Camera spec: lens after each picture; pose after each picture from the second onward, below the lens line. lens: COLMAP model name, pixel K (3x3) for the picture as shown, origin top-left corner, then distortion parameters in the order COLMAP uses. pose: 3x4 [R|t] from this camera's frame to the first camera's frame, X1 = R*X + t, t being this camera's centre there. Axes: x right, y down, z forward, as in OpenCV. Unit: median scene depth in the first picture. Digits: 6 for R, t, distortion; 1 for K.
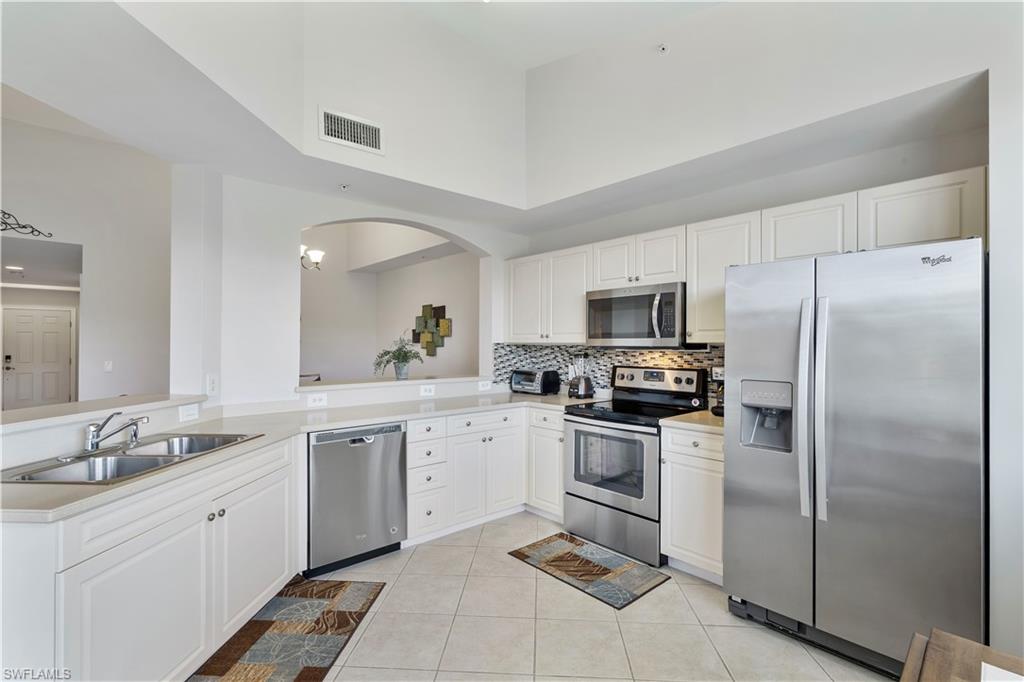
lens RADIAL K [[470.8, 0, 510.3], [0, 470.8, 342.7], [0, 0, 1]] dist [0.000317, 0.001626]
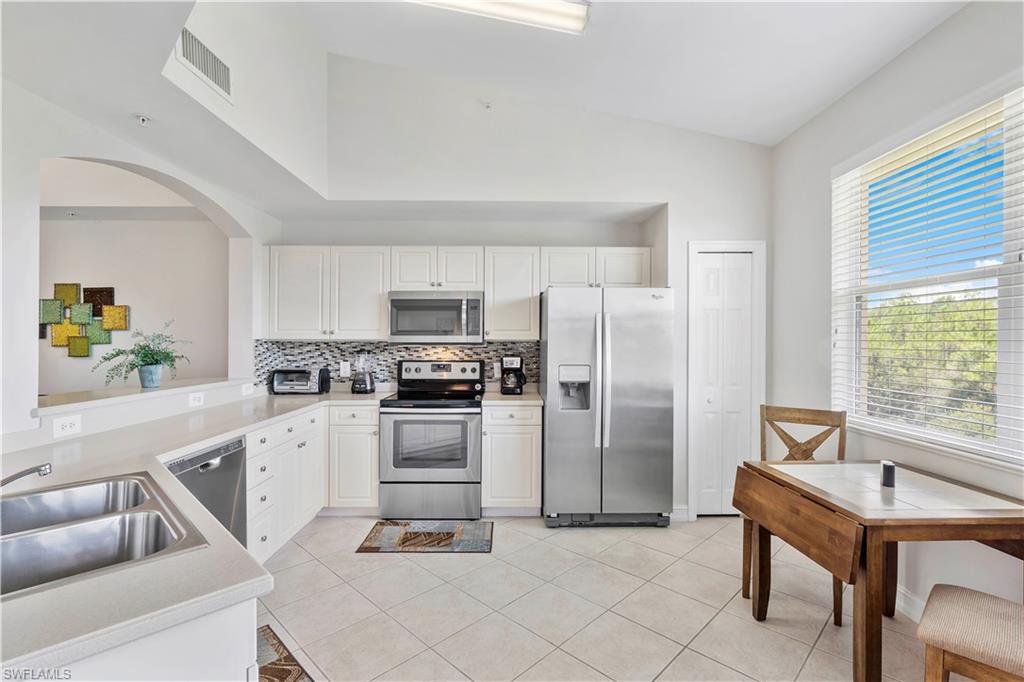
lens RADIAL K [[470.8, 0, 513.6], [0, 470.8, 344.4], [0, 0, 1]] dist [0.000317, 0.001626]
pose [[0.659651, -0.006373, 0.751545, -0.468858], [-0.003069, 0.999933, 0.011172, -0.001148], [-0.751566, -0.009676, 0.659587, 0.091354]]
